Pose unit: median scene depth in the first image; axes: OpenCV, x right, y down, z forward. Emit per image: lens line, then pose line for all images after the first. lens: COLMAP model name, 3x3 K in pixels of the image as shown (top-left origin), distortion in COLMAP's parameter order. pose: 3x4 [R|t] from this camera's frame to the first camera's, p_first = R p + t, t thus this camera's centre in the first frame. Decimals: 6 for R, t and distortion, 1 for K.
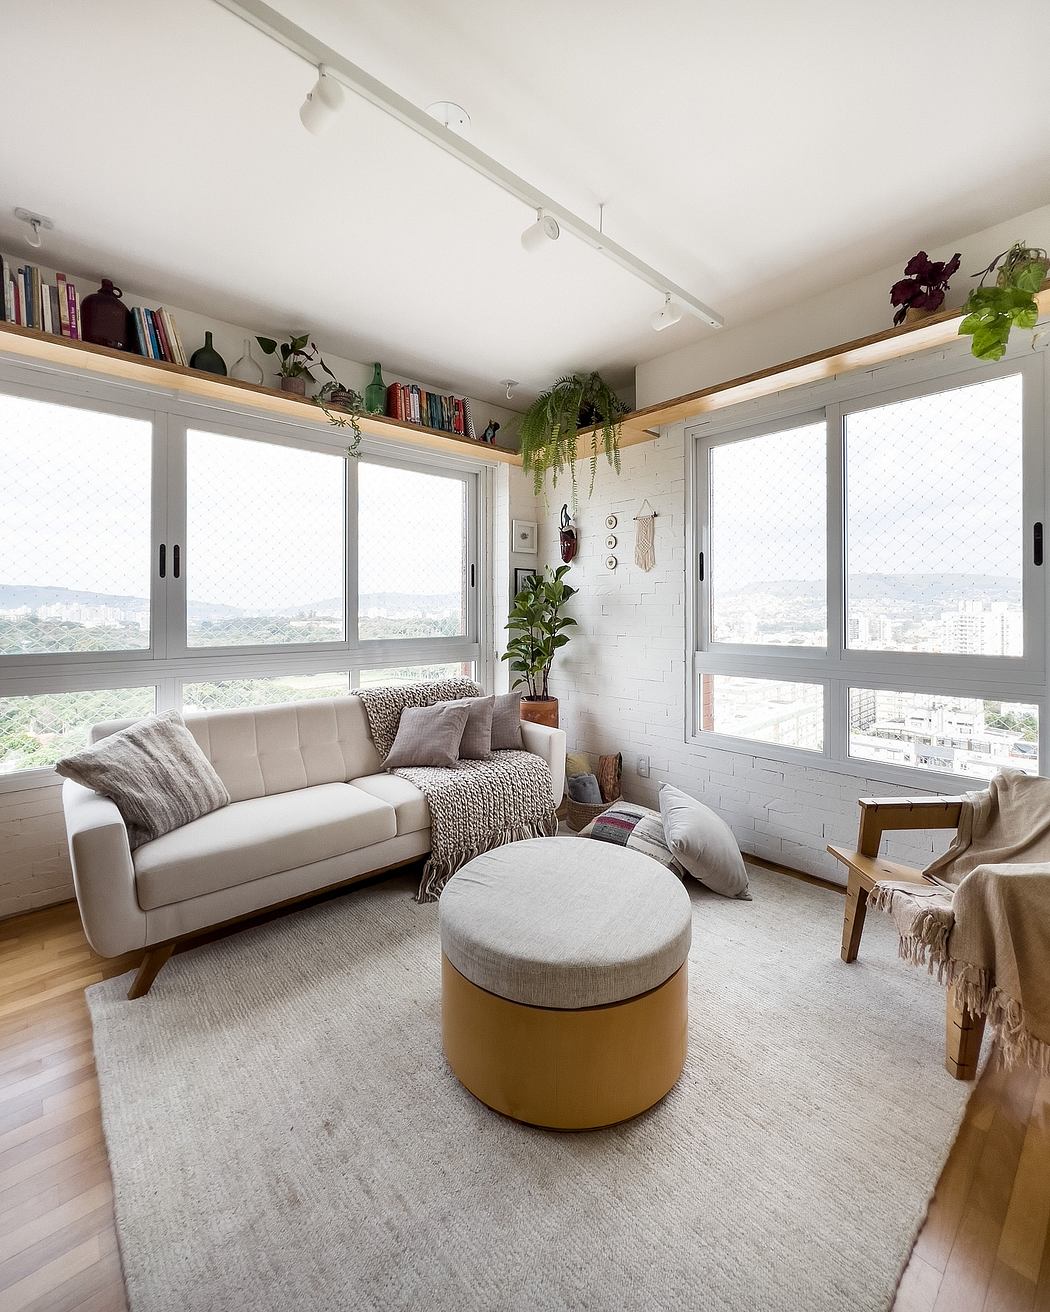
lens RADIAL K [[562.1, 0, 527.4], [0, 562.1, 609.7], [0, 0, 1]] dist [-0.011346, 0.000957]
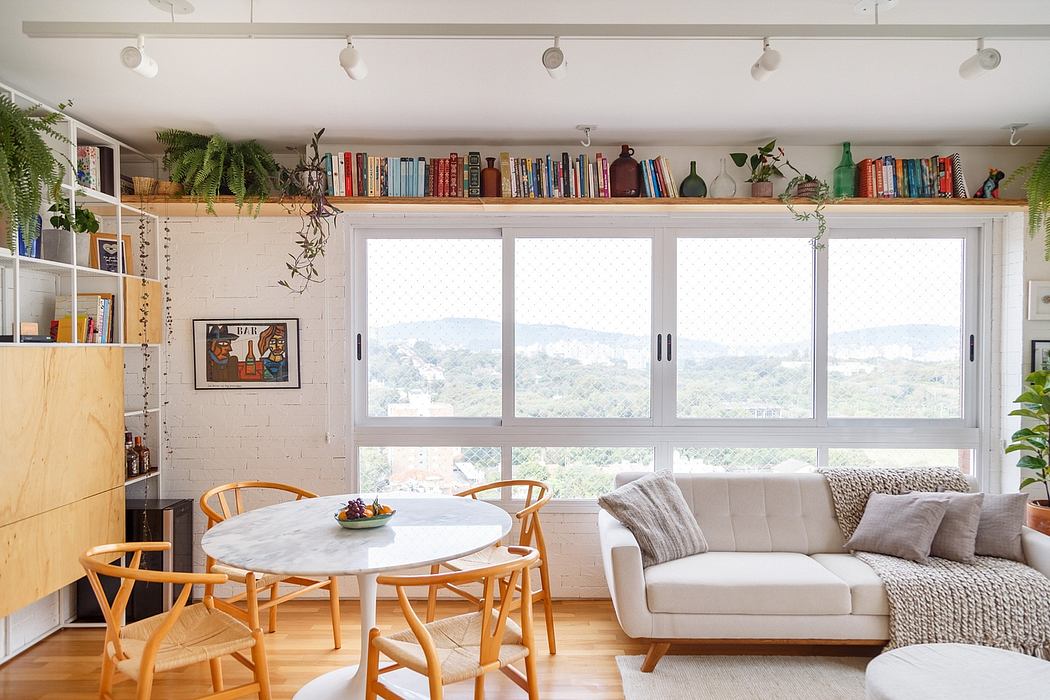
lens RADIAL K [[714.6, 0, 524.5], [0, 714.6, 349.2], [0, 0, 1]] dist [0.024357, 0.001889]
pose [[0.734113, 0.007627, -0.678984, 0.205251], [-0.001476, 0.999952, 0.009637, -0.096151], [0.679025, -0.006072, 0.734090, -0.366219]]
